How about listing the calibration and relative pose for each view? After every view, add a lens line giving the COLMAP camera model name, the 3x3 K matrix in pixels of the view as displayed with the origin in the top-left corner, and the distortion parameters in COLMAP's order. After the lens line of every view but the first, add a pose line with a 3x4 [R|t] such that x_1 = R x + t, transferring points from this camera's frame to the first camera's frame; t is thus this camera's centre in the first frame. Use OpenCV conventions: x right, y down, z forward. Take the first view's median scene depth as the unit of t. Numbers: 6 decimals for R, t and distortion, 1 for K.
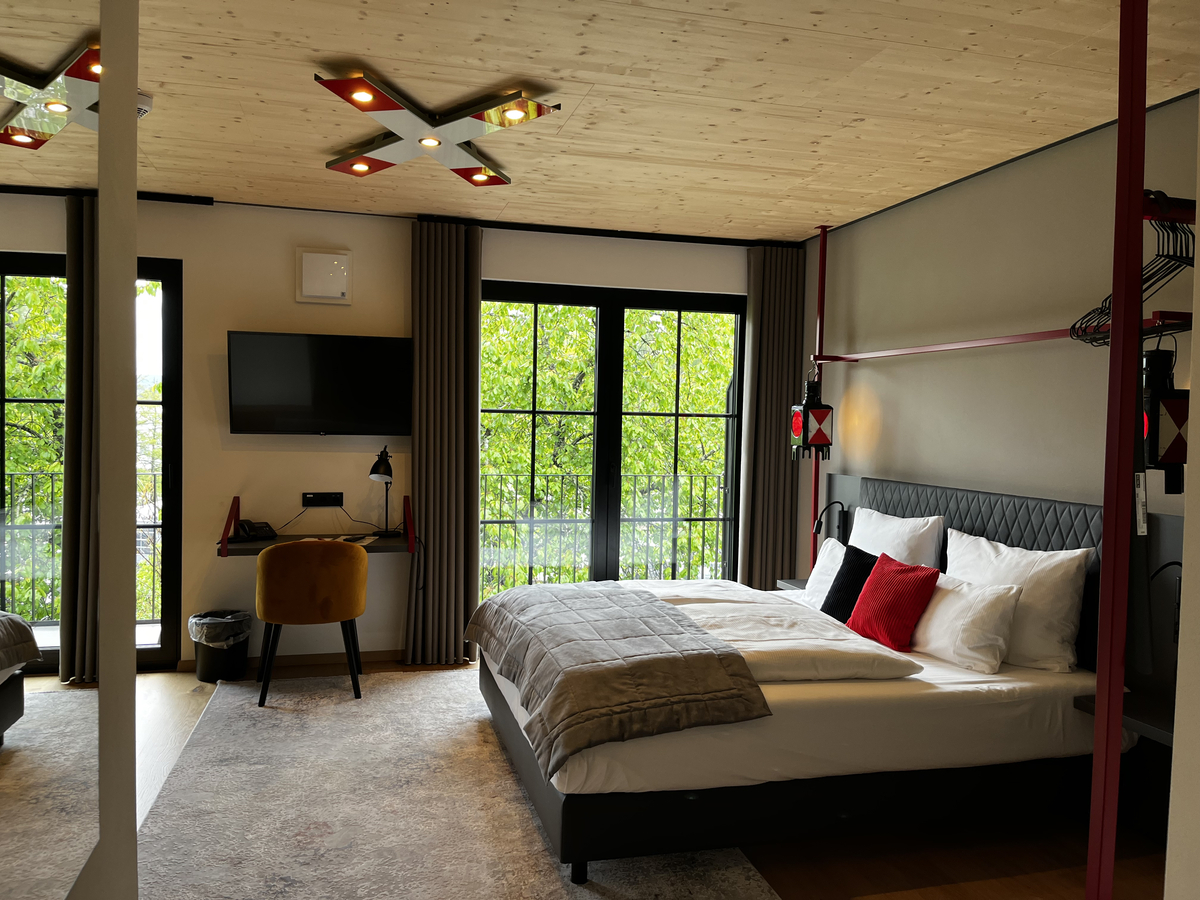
lens RADIAL K [[918.1, 0, 596.2], [0, 918.1, 453.9], [0, 0, 1]] dist [0.016419, -0.031592]
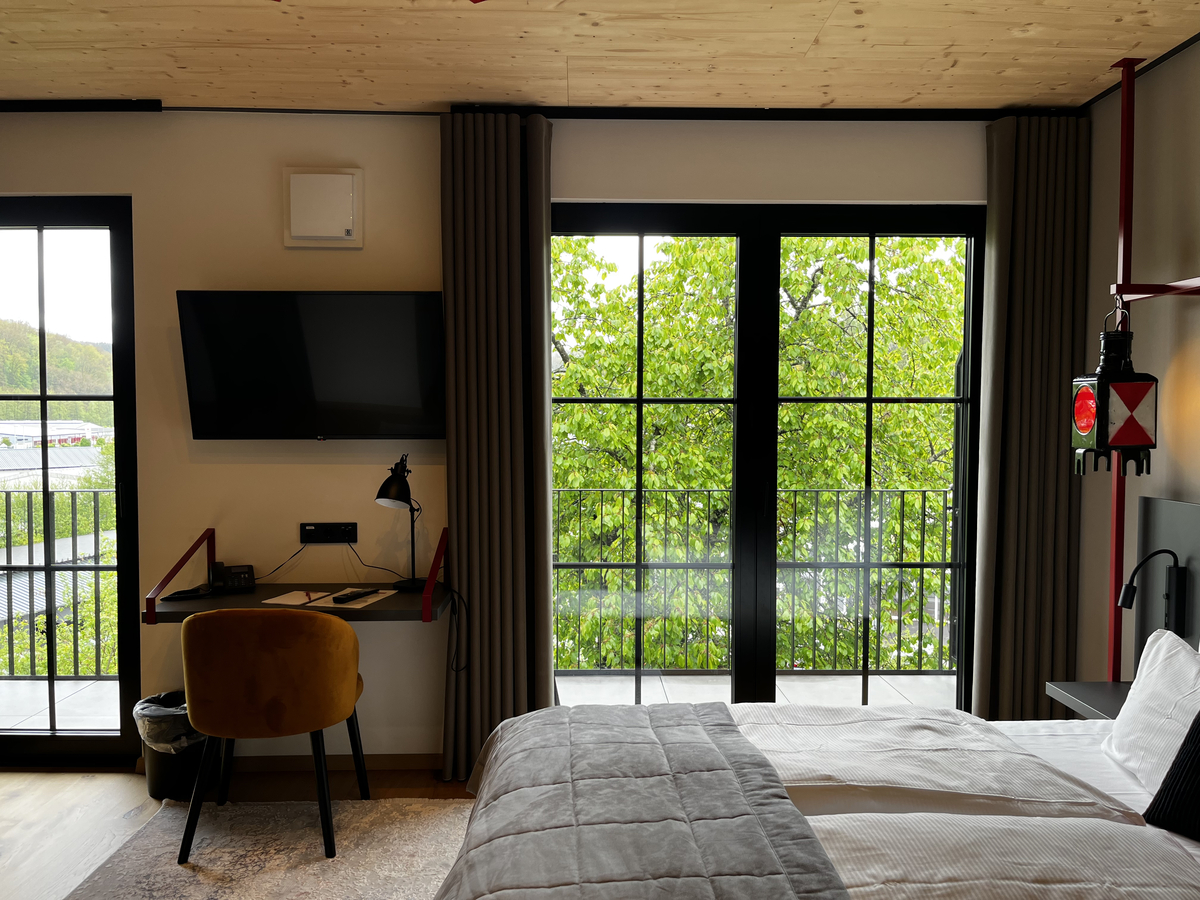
lens RADIAL K [[918.1, 0, 596.9], [0, 918.1, 453.8], [0, 0, 1]] dist [0.016419, -0.031592]
pose [[0.970816, -0.008075, -0.239689, 0.064094], [0.008693, 0.999961, 0.001522, -0.009129], [0.239668, -0.003561, 0.970848, 0.380546]]
